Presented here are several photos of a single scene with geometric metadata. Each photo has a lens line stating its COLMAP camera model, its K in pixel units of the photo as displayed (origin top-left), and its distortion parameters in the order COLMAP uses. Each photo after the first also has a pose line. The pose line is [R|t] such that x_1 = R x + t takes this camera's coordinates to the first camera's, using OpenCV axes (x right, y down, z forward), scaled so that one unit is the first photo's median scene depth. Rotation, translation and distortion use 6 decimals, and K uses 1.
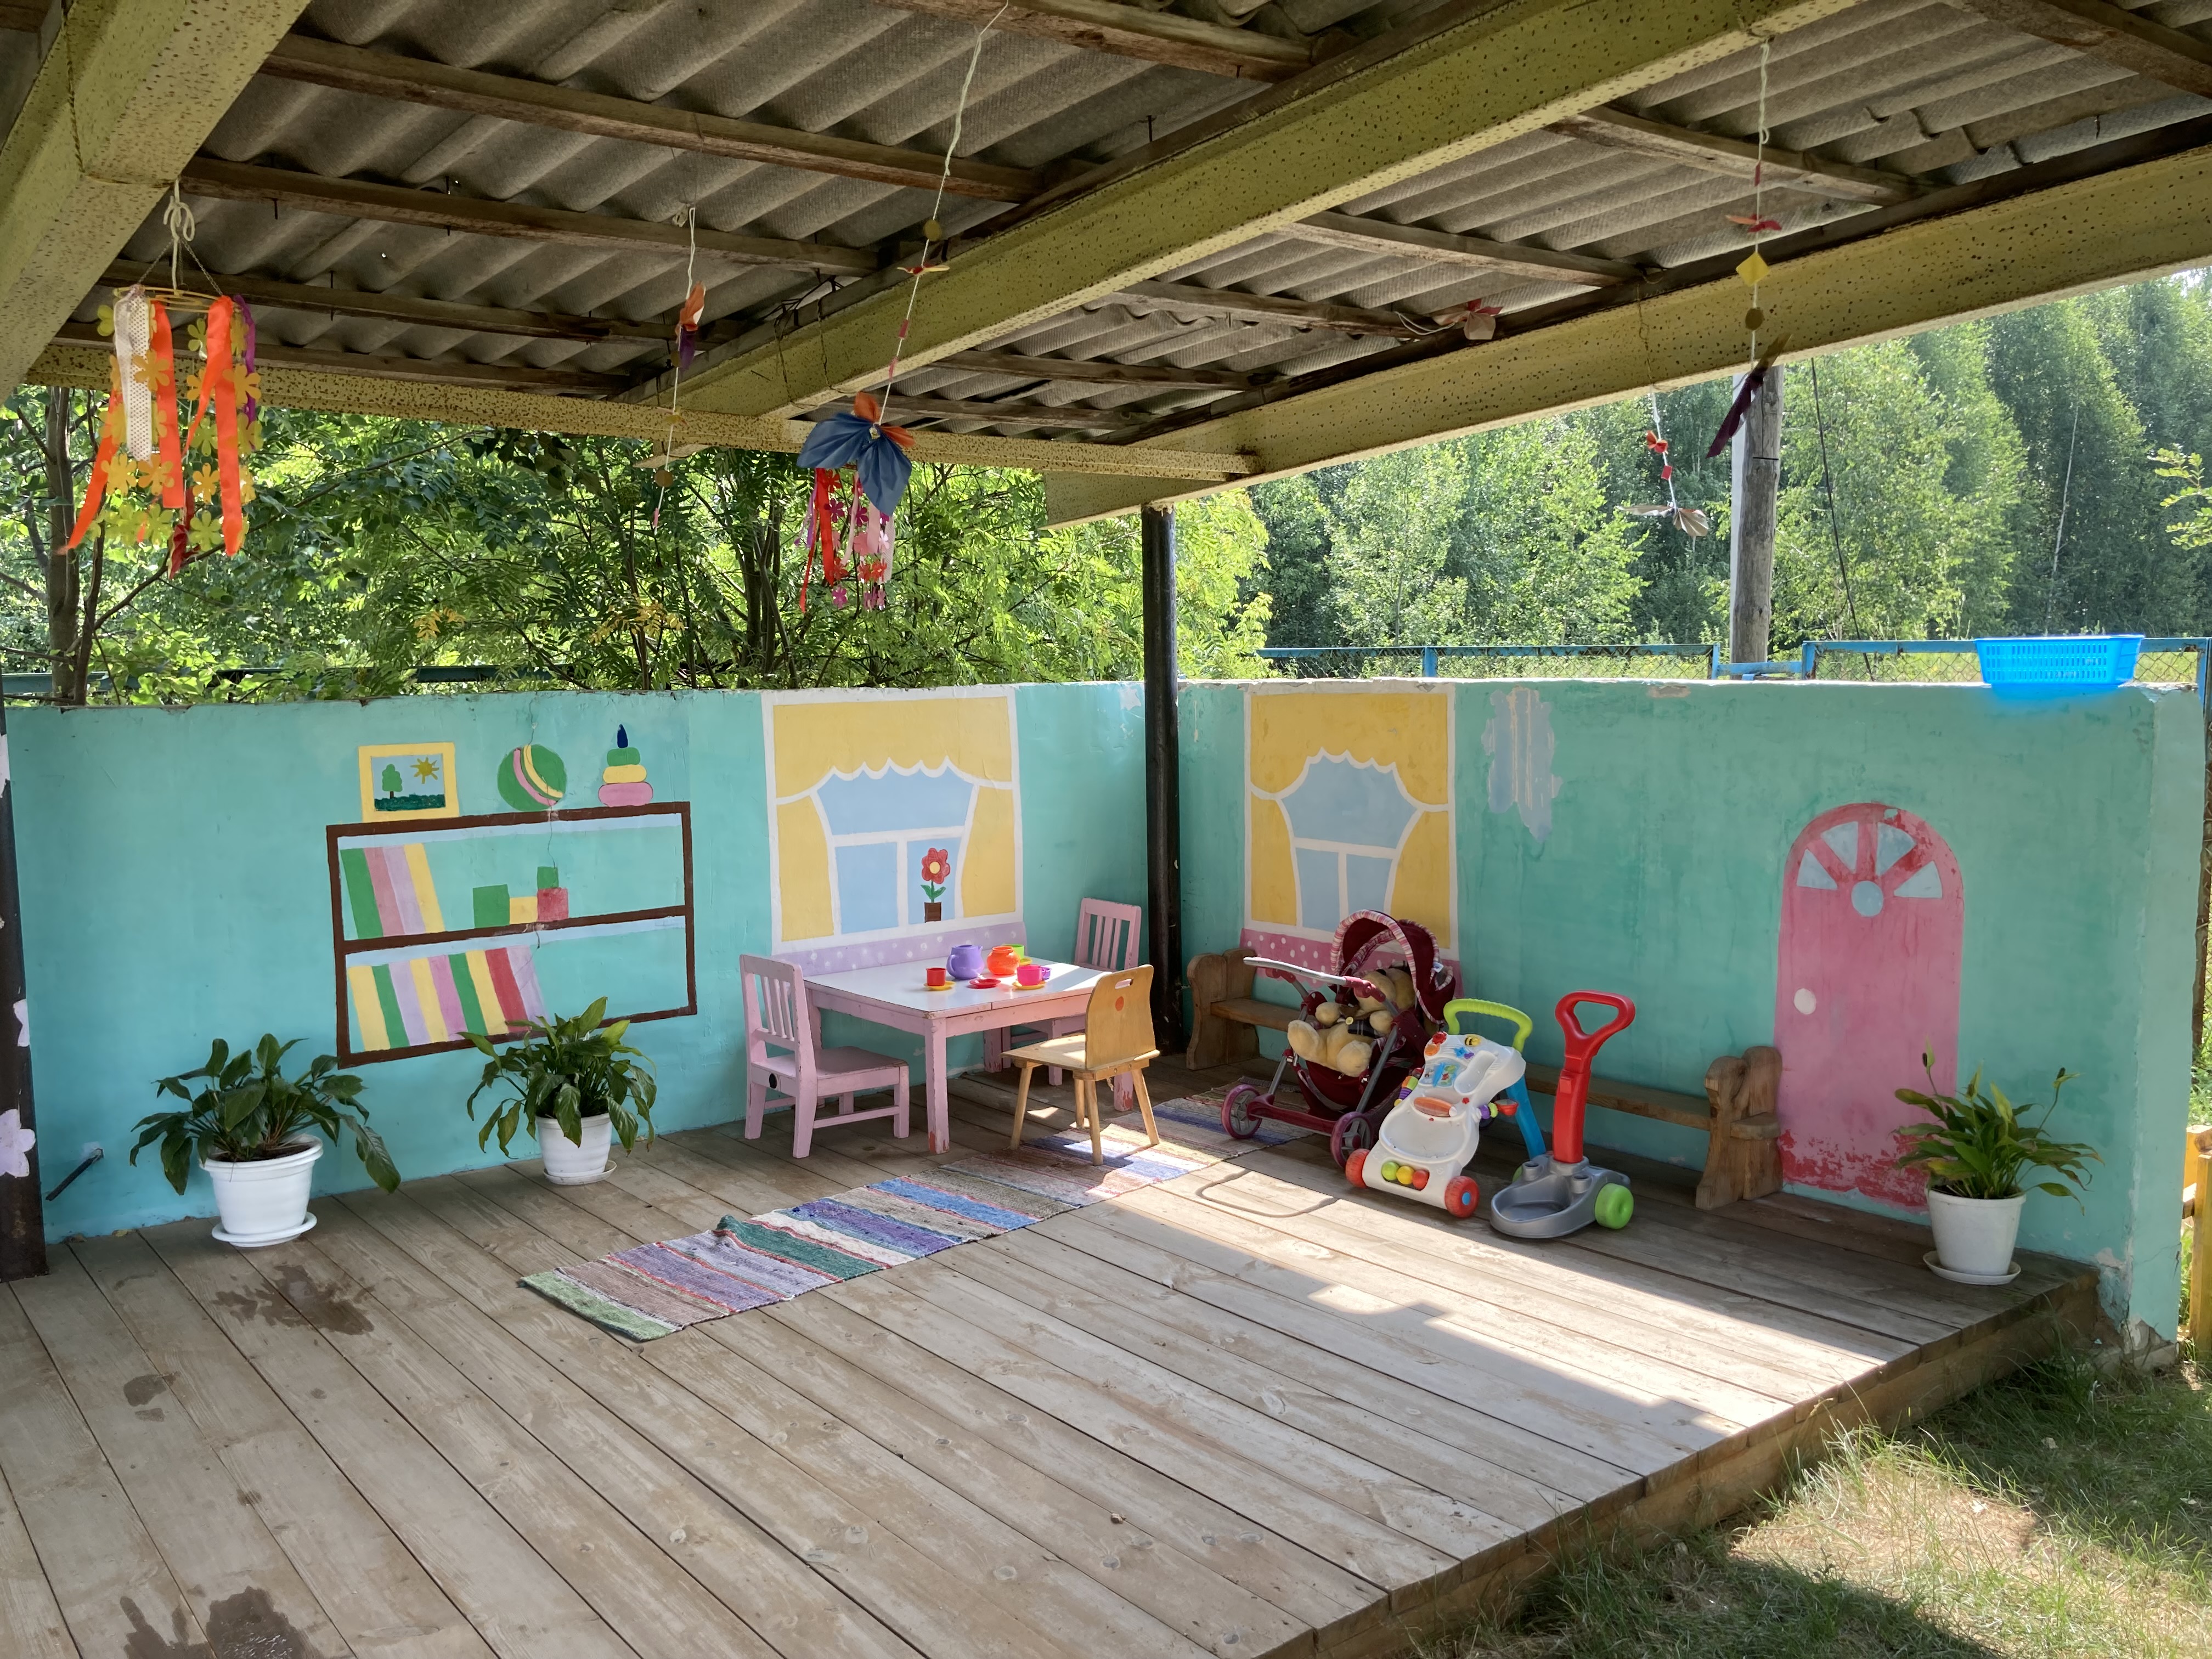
lens RADIAL K [[1795.1, 0, 1100.8], [0, 1795.1, 832.1], [0, 0, 1]] dist [-0.010531, -0.005758]
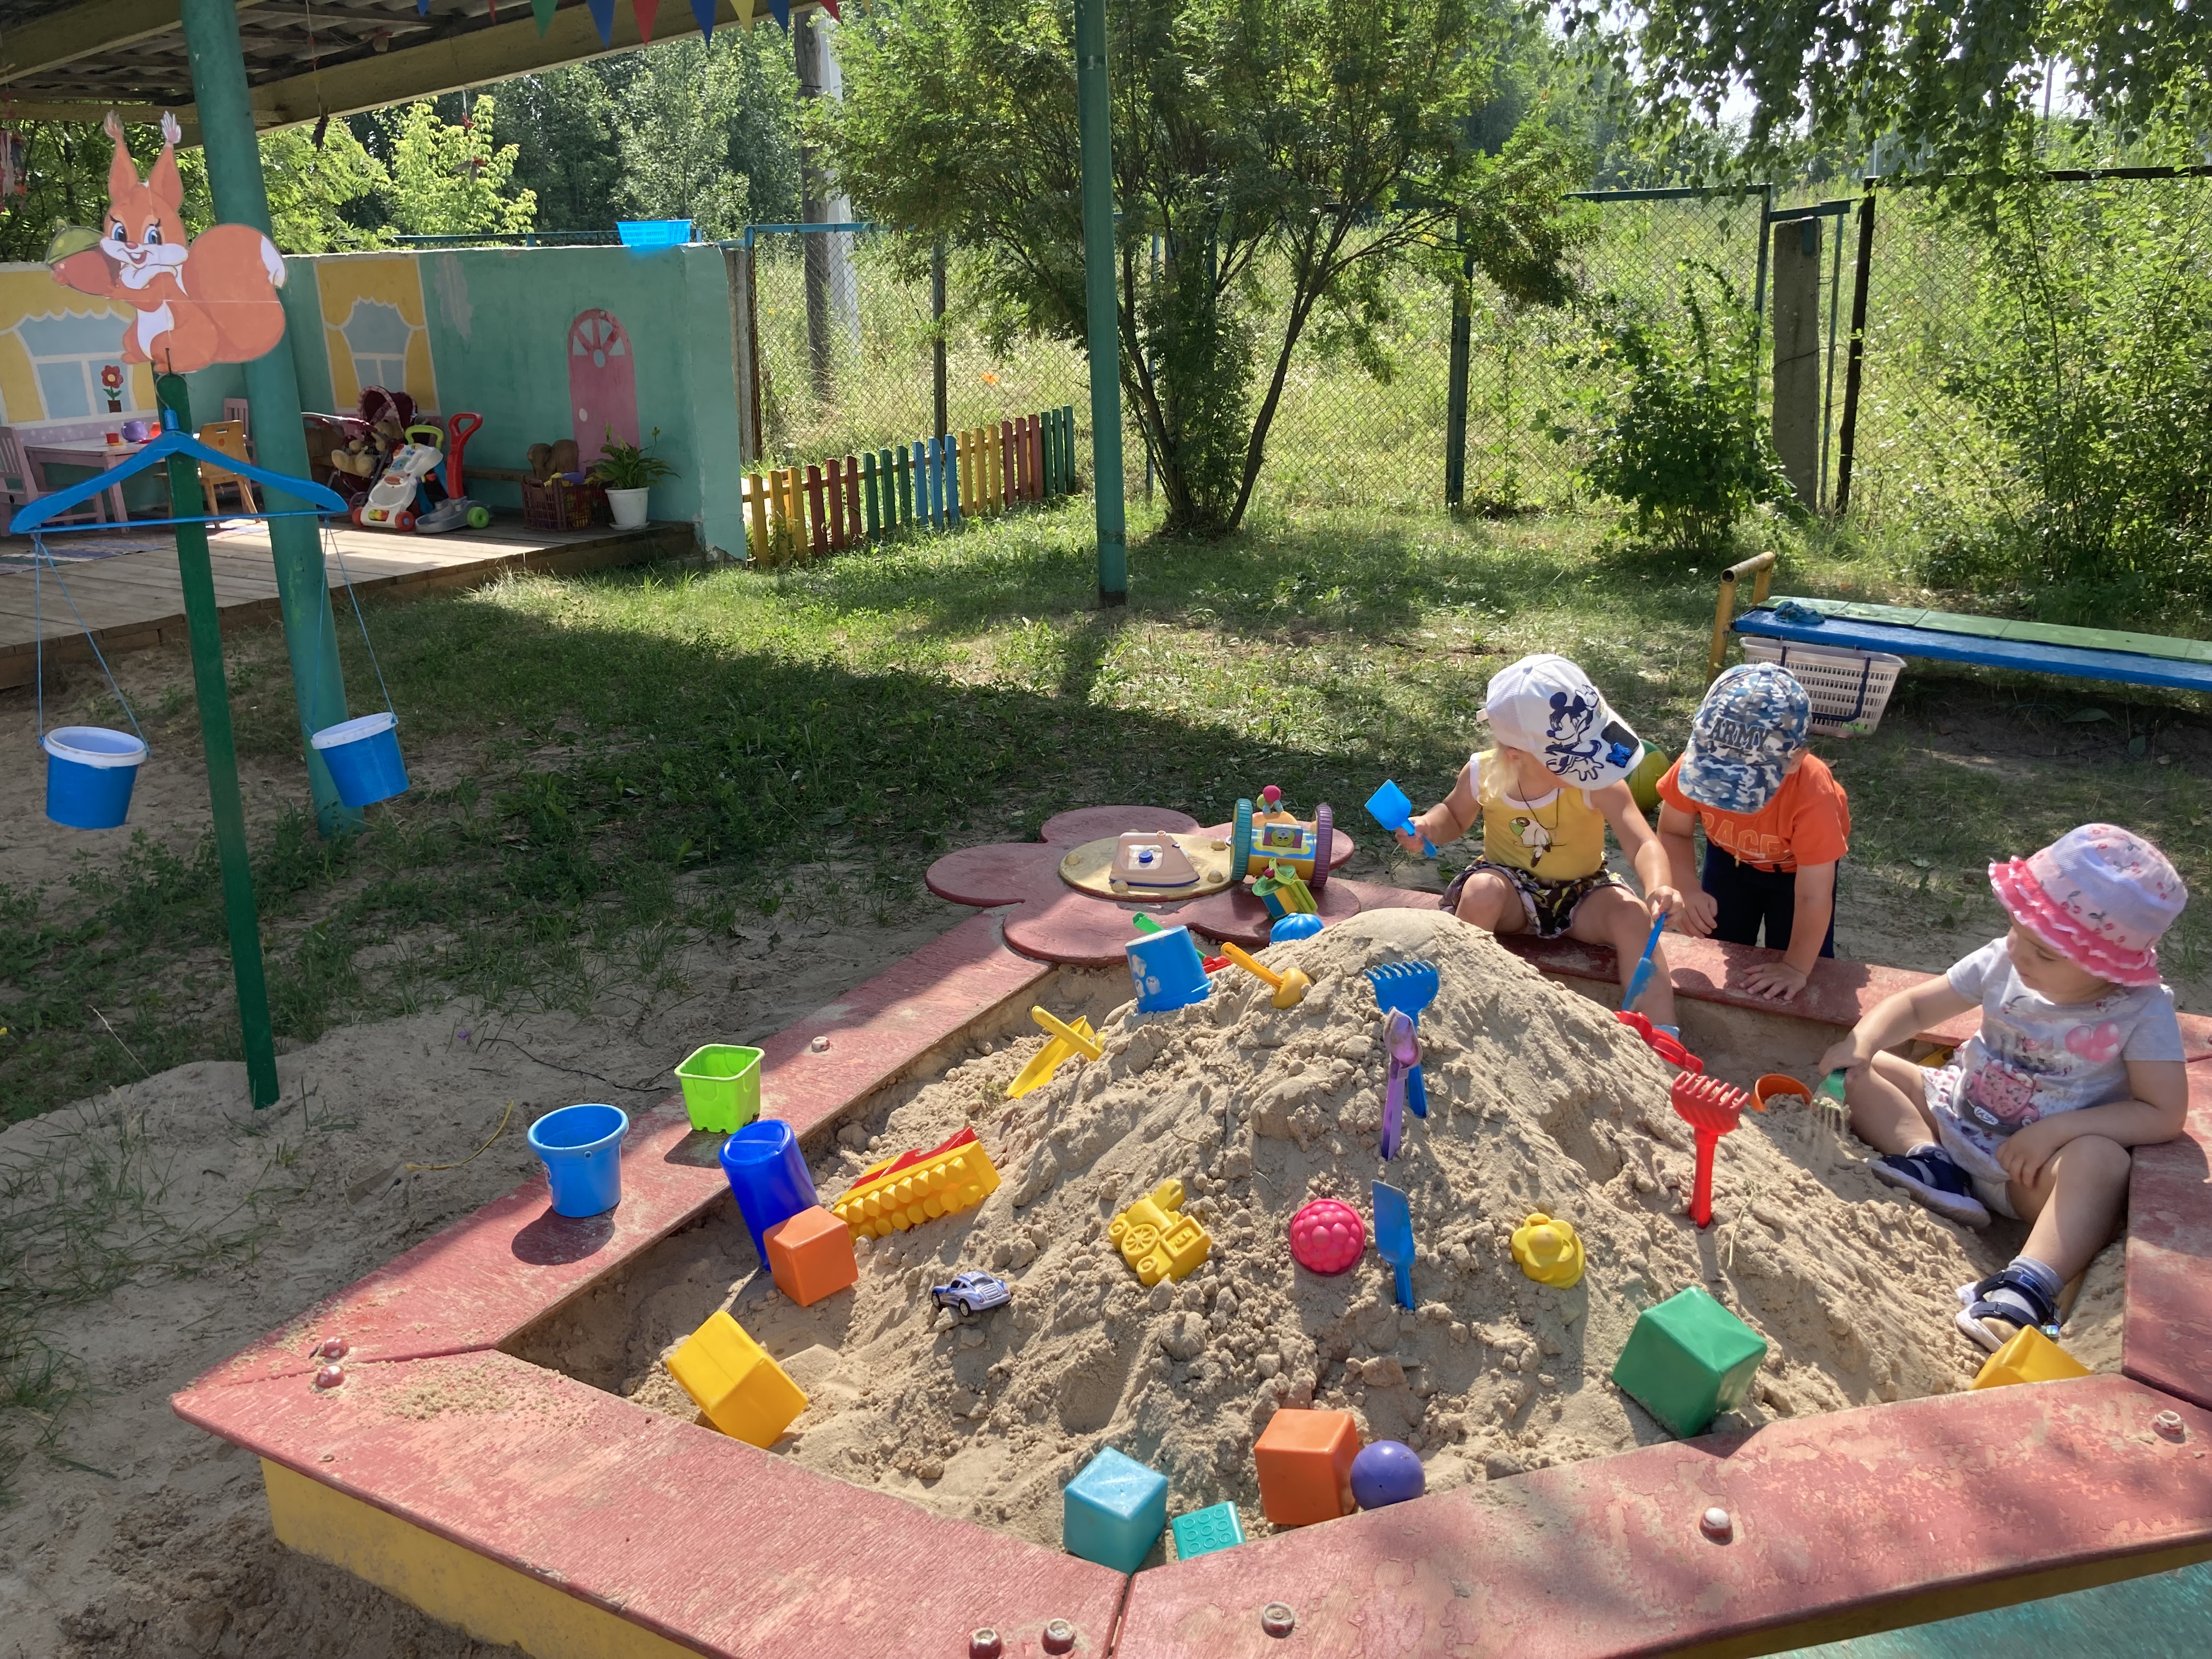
lens RADIAL K [[1795.1, 0, 1114.4], [0, 1795.1, 821.2], [0, 0, 1]] dist [-0.010531, -0.005758]
pose [[0.947226, -0.109127, 0.301419, 0.285877], [0.043502, 0.975334, 0.216406, 0.122139], [-0.317600, -0.191873, 0.928609, -1.046128]]
